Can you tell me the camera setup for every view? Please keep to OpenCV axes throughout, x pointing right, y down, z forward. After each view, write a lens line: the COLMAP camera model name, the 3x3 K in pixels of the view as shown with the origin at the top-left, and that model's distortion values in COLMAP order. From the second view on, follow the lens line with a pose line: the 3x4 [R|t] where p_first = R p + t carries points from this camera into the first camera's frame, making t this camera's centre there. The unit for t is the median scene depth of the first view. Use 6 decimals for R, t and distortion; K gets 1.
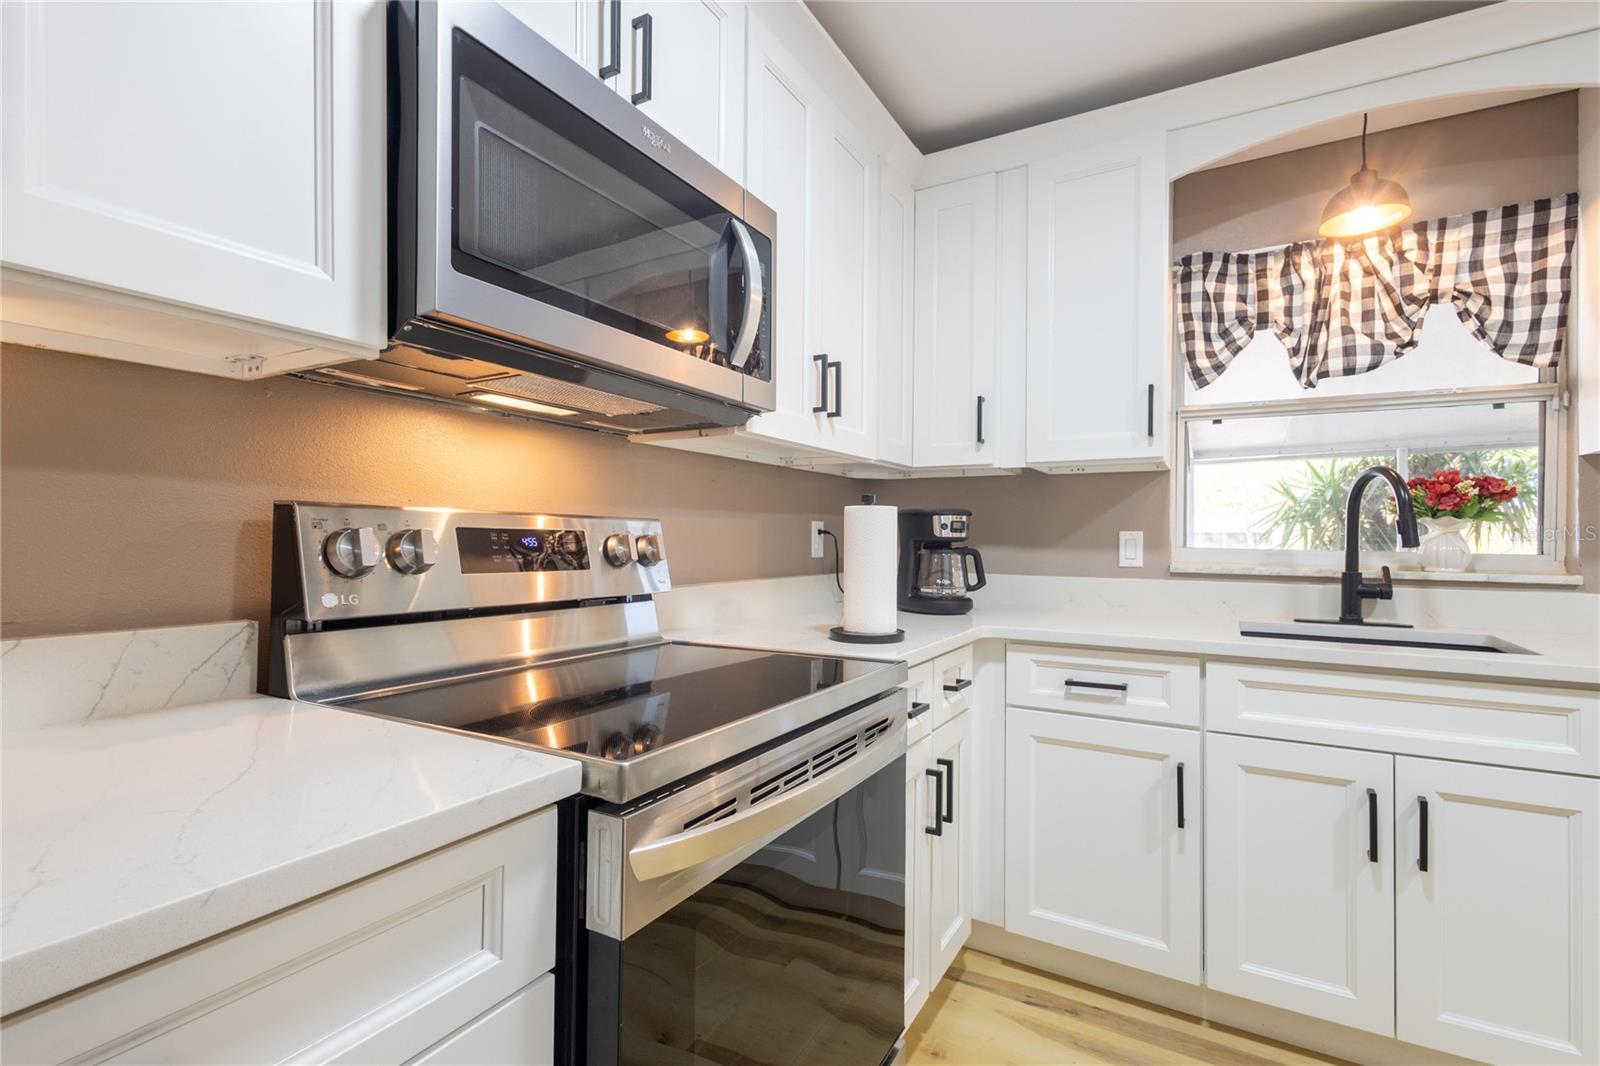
lens RADIAL K [[728.6, 0, 782.4], [0, 728.6, 532.8], [0, 0, 1]] dist [0.014038, -0.005396]
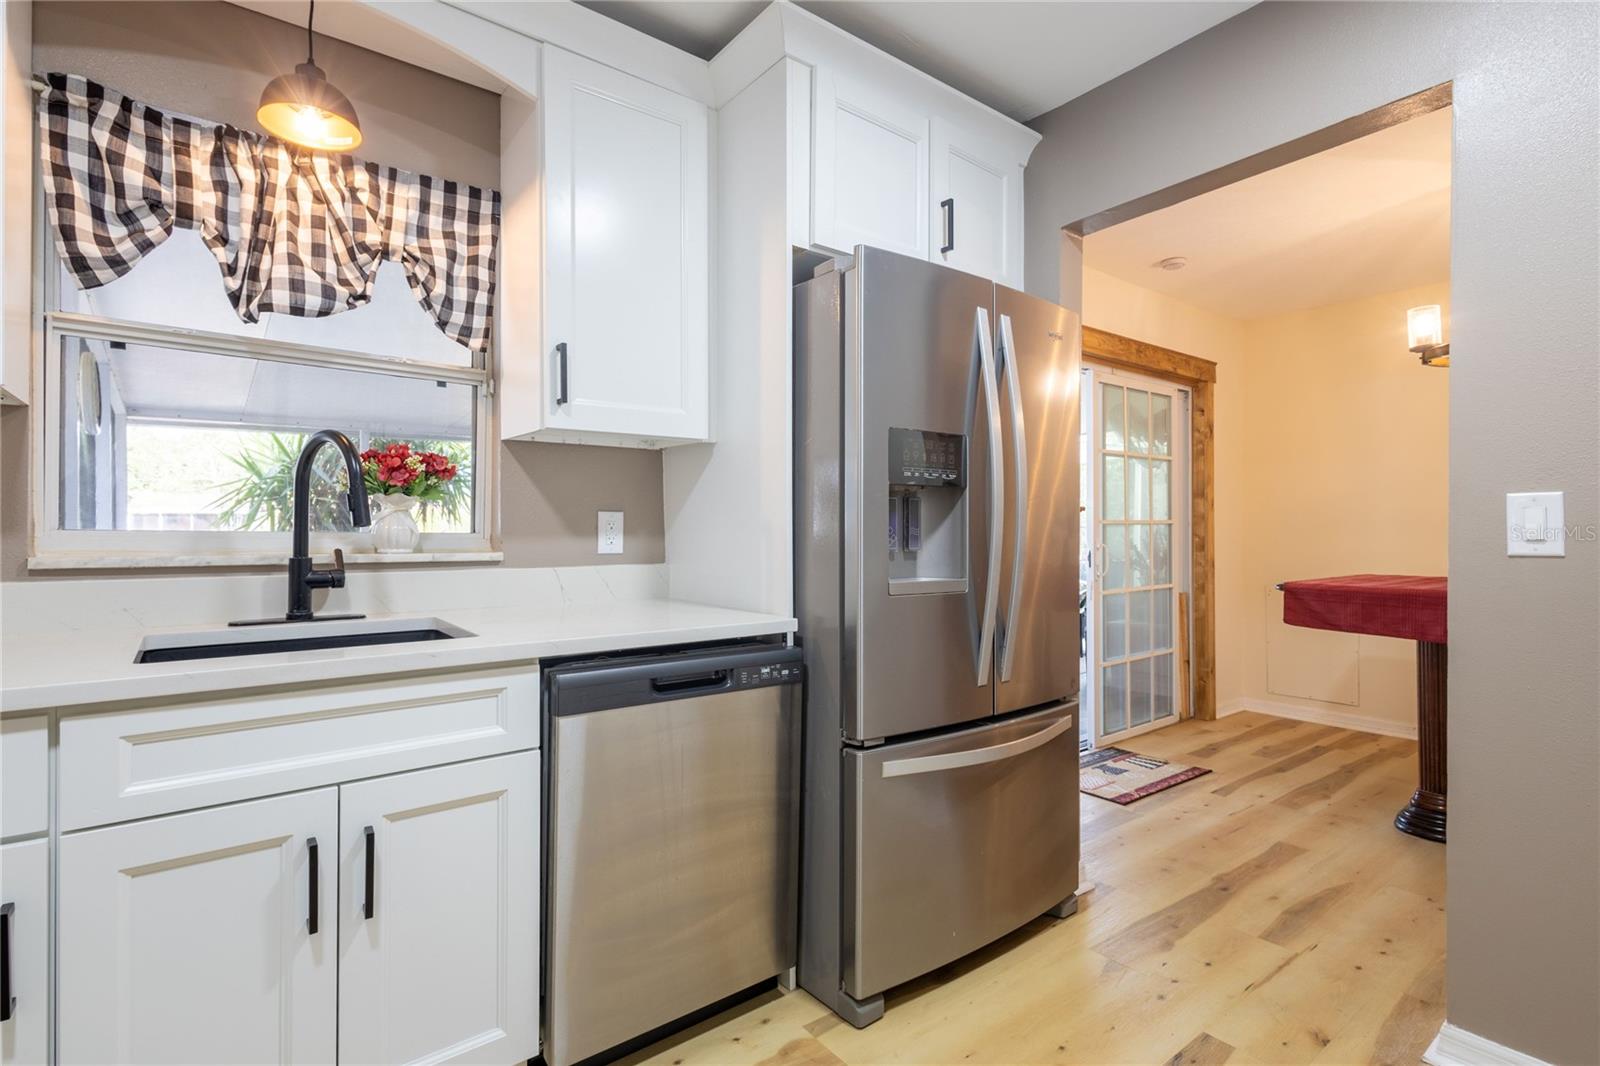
lens RADIAL K [[728.6, 0, 782.4], [0, 728.6, 532.8], [0, 0, 1]] dist [0.014038, -0.005396]
pose [[0.349635, -0.012434, 0.936803, 0.199903], [-0.010167, 0.999803, 0.017064, 0.006619], [-0.936831, -0.015491, 0.349440, 0.211639]]
